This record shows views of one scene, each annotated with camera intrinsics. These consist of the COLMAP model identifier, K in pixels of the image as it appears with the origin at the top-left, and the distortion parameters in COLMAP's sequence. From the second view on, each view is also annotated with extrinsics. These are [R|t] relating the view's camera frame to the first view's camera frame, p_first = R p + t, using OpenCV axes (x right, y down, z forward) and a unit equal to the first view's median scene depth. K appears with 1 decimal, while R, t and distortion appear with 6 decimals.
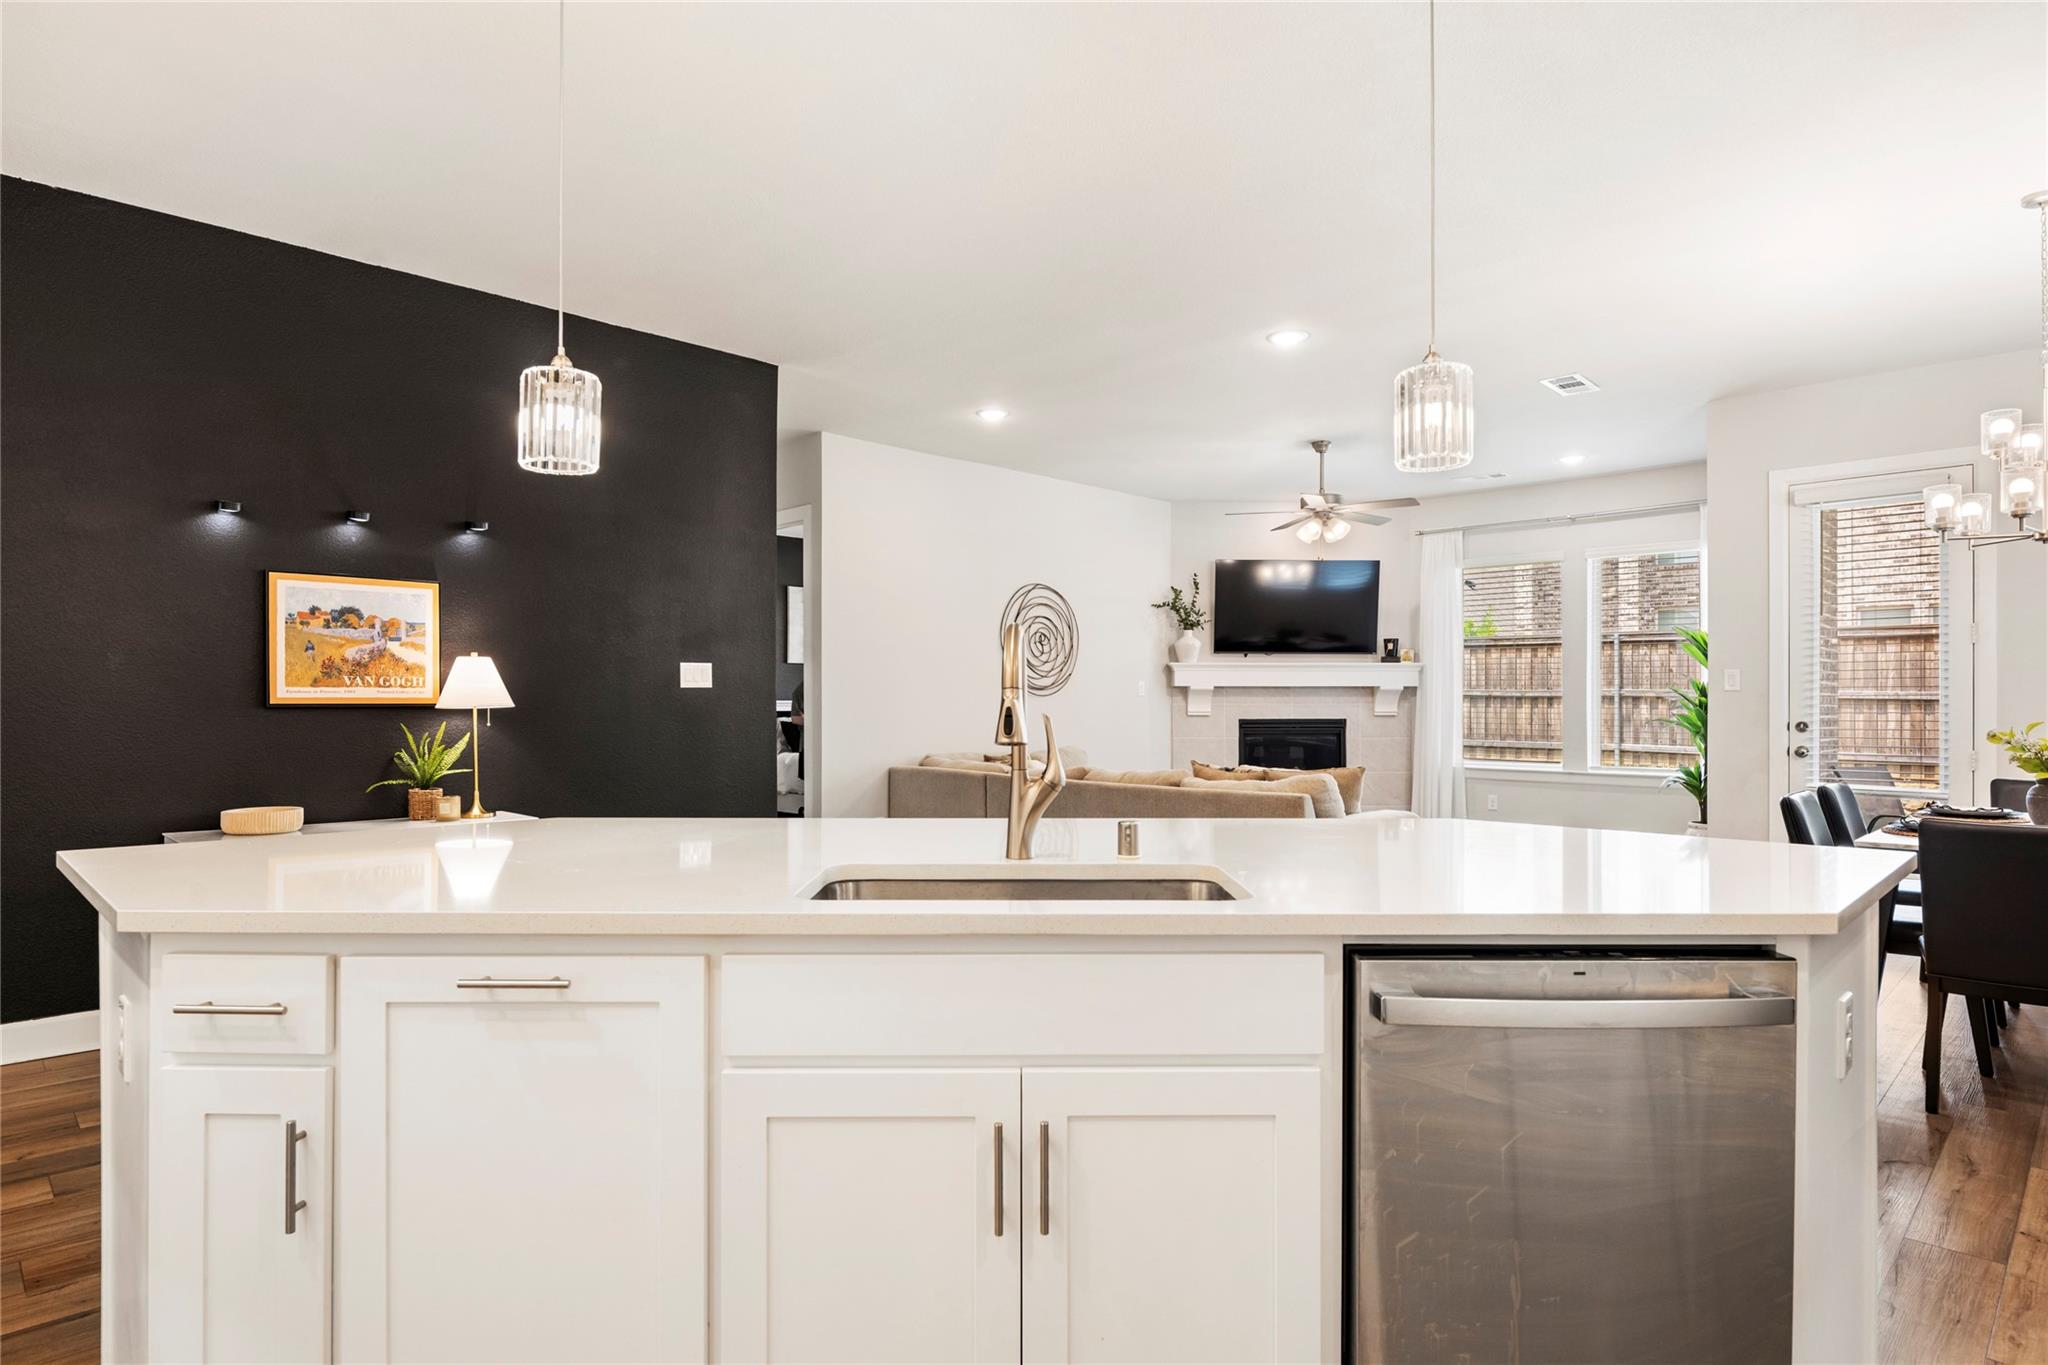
lens RADIAL K [[1125.5, 0, 1030.1], [0, 1125.5, 705.8], [0, 0, 1]] dist [-0.001074, -0.000449]
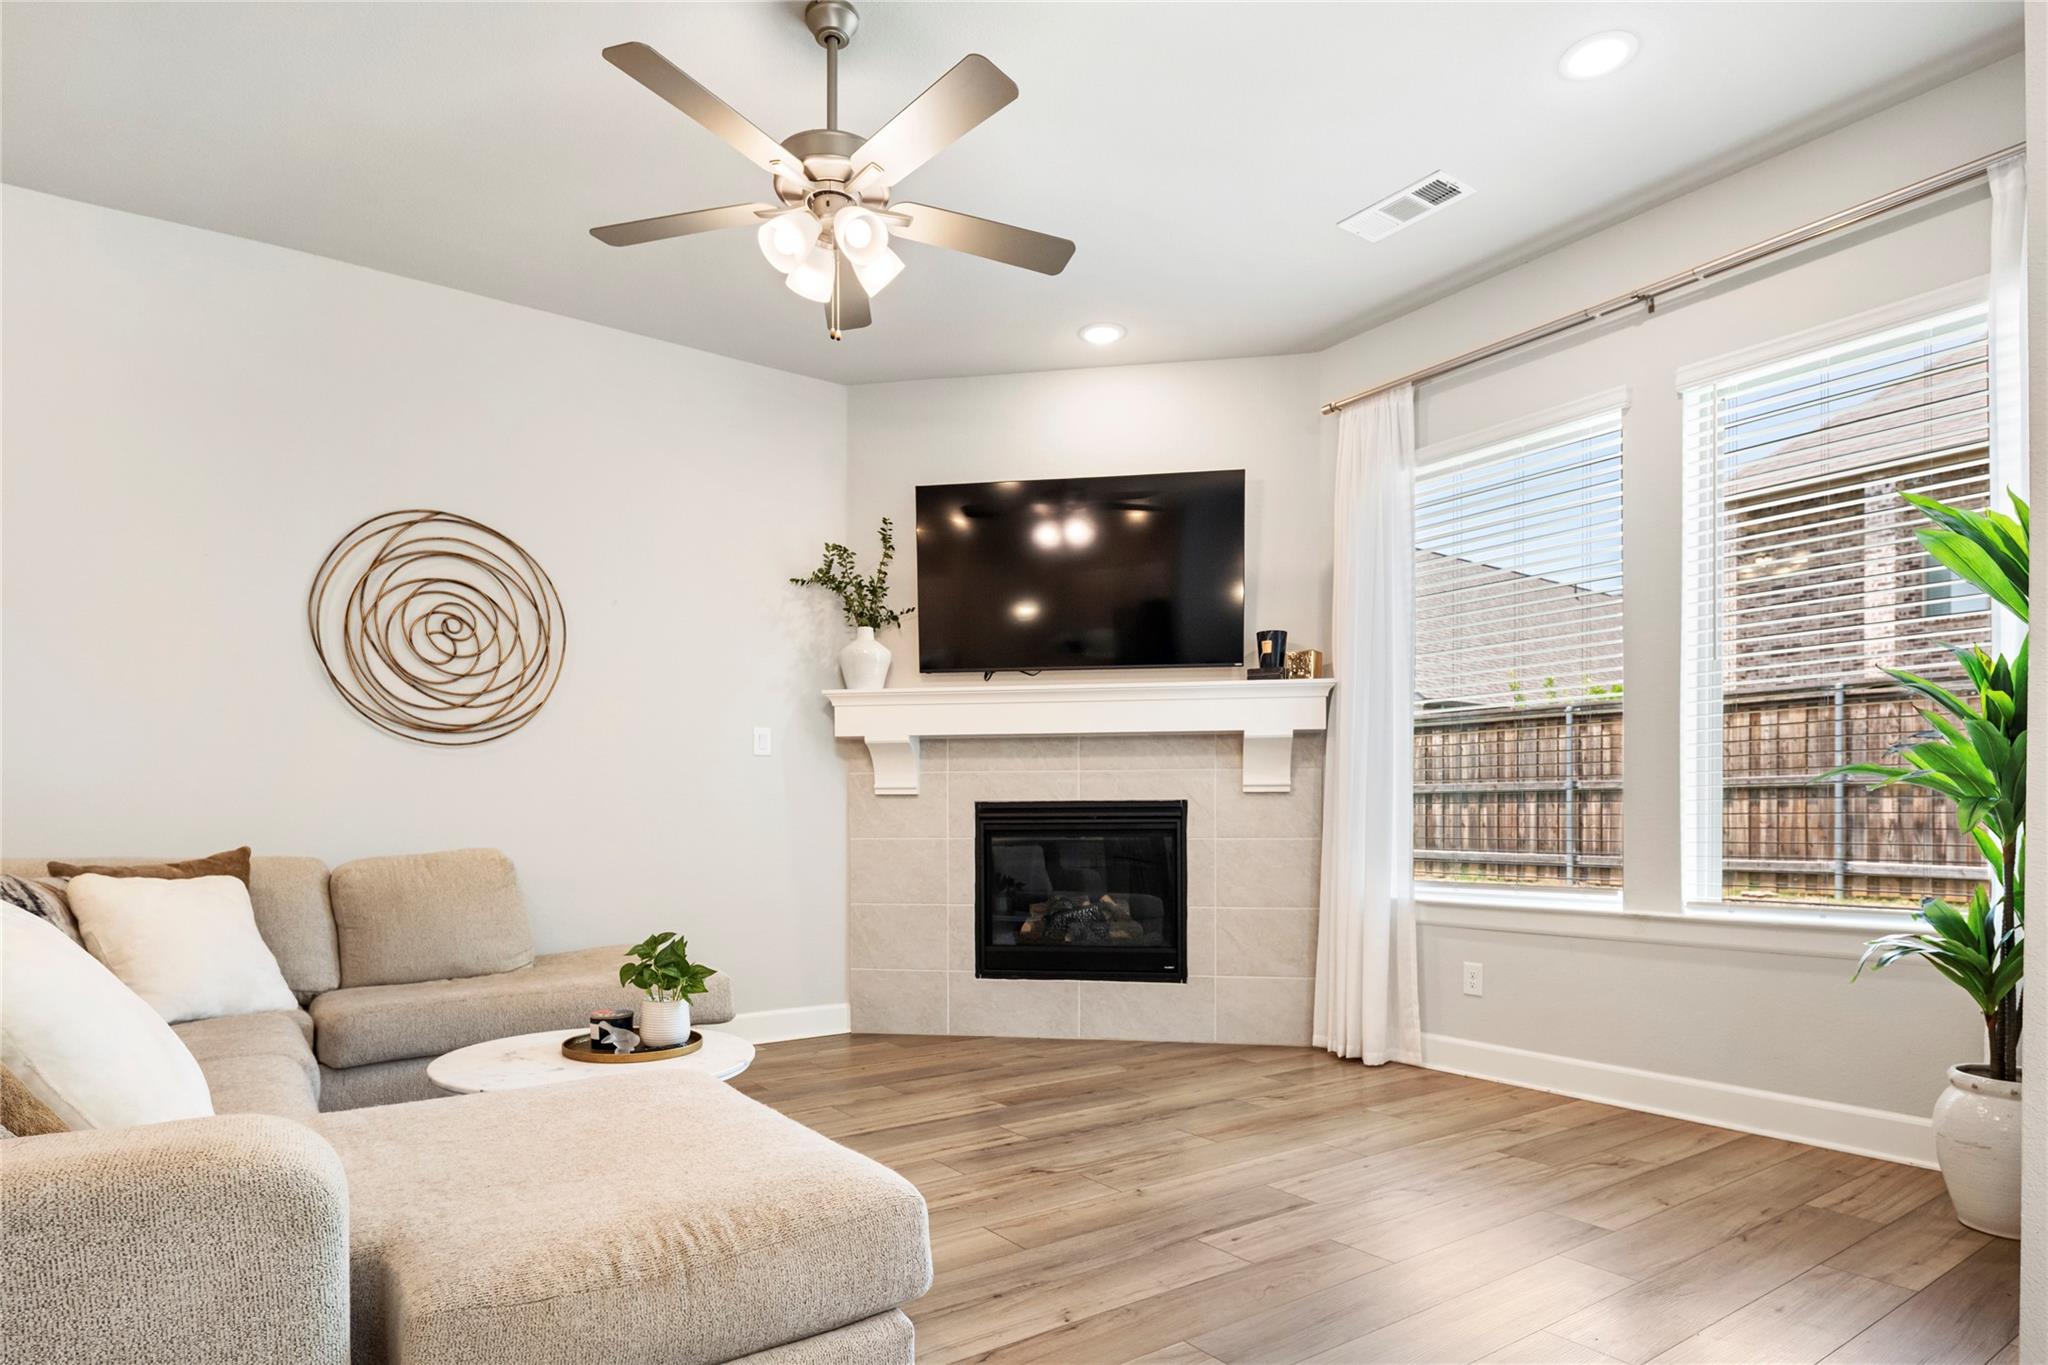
lens RADIAL K [[1130.5, 0, 1015.5], [0, 1130.5, 843.4], [0, 0, 1]] dist [-0.015292, -0.000292]
pose [[0.983845, -0.000063, -0.179024, 0.299018], [0.001771, 0.999954, 0.009379, 0.026301], [0.179015, -0.009544, 0.983800, 0.503811]]
